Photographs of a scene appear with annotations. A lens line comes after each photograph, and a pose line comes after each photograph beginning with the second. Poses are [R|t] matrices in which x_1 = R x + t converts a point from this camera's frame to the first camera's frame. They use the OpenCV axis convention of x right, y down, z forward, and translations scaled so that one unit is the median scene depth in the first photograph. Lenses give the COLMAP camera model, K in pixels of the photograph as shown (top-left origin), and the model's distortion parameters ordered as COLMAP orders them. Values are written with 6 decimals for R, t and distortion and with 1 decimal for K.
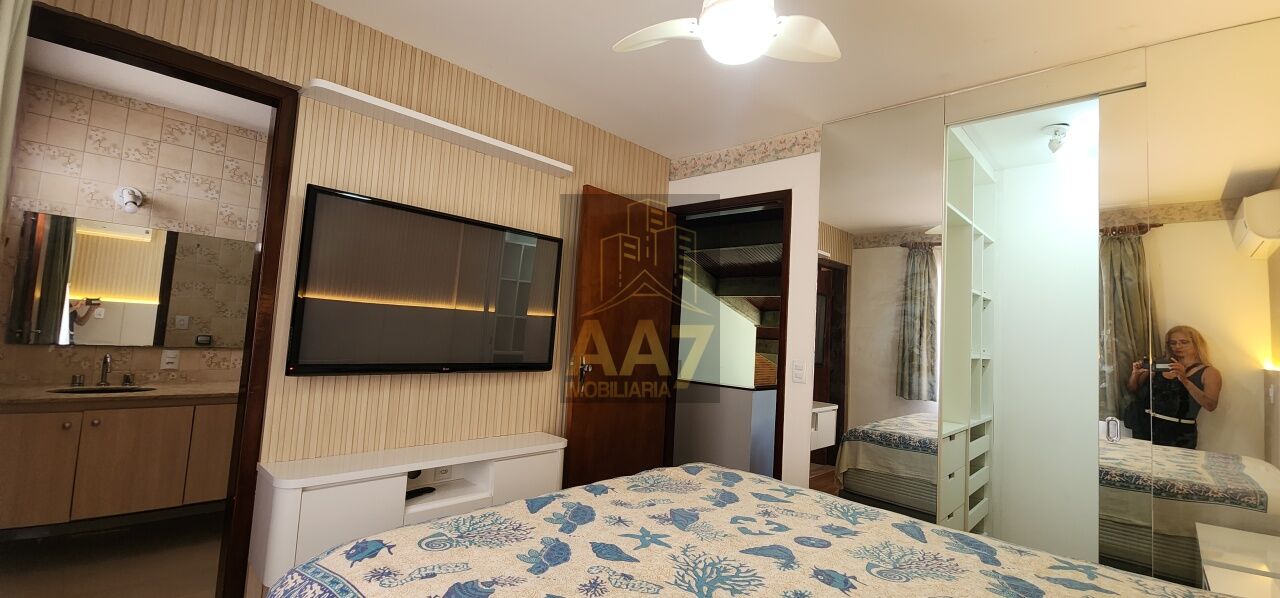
lens RADIAL K [[521.7, 0, 644.0], [0, 521.7, 296.2], [0, 0, 1]] dist [0.004970, -0.003758]
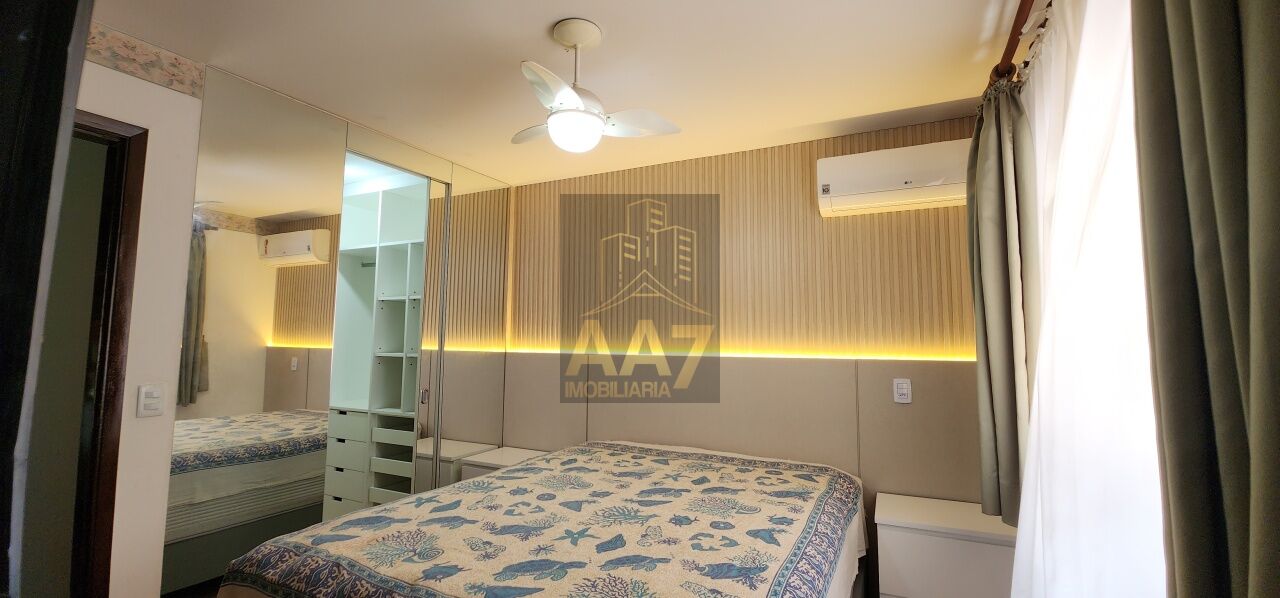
lens RADIAL K [[521.7, 0, 646.5], [0, 521.7, 298.9], [0, 0, 1]] dist [0.004970, -0.003758]
pose [[-0.305044, 0.020387, 0.952120, -1.136868], [-0.098340, 0.993752, -0.052785, -0.034699], [-0.947247, -0.109733, -0.301133, 1.191380]]
